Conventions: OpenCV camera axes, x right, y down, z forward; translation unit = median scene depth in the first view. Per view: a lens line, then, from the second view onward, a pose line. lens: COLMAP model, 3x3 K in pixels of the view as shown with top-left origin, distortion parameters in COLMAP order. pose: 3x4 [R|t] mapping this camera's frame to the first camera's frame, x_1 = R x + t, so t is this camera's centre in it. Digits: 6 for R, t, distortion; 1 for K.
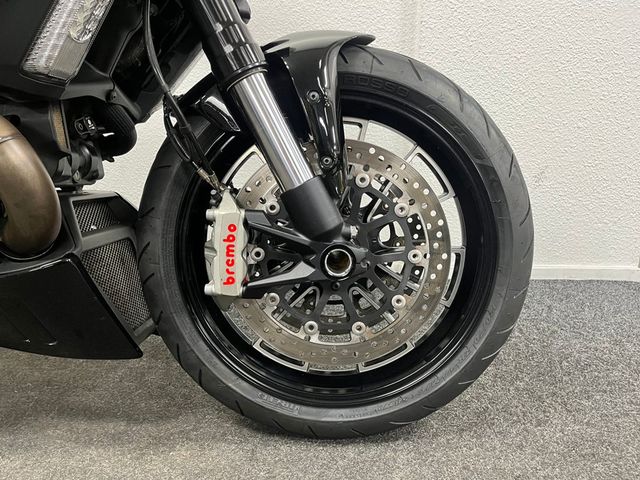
lens RADIAL K [[484.4, 0, 318.7], [0, 484.4, 238.9], [0, 0, 1]] dist [0.002410, -0.007722]
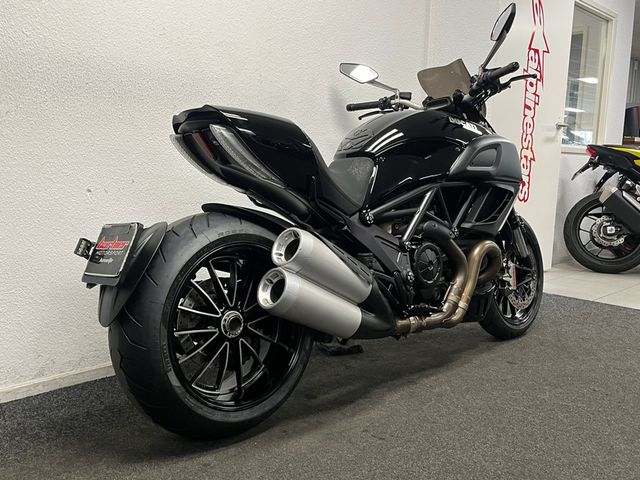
lens RADIAL K [[598.3, 0, 320.1], [0, 598.3, 241.0], [0, 0, 1]] dist [-0.003220, 0.000000]
pose [[0.709941, -0.078052, 0.699922, -3.831365], [0.158455, 0.986060, -0.050763, -0.209673], [-0.686204, 0.146945, 0.712413, -1.011235]]
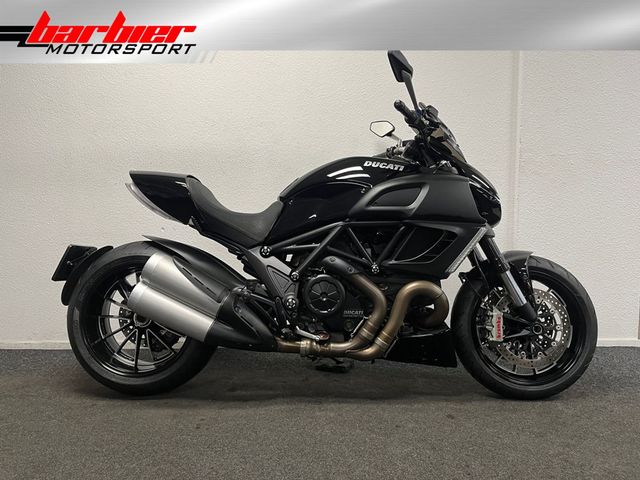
lens RADIAL K [[484.4, 0, 321.6], [0, 484.4, 238.3], [0, 0, 1]] dist [0.002410, -0.007722]
pose [[0.999946, -0.005932, 0.008516, -1.248395], [0.007524, 0.979532, -0.201146, 0.083592], [-0.007149, 0.201199, 0.979524, -1.956328]]
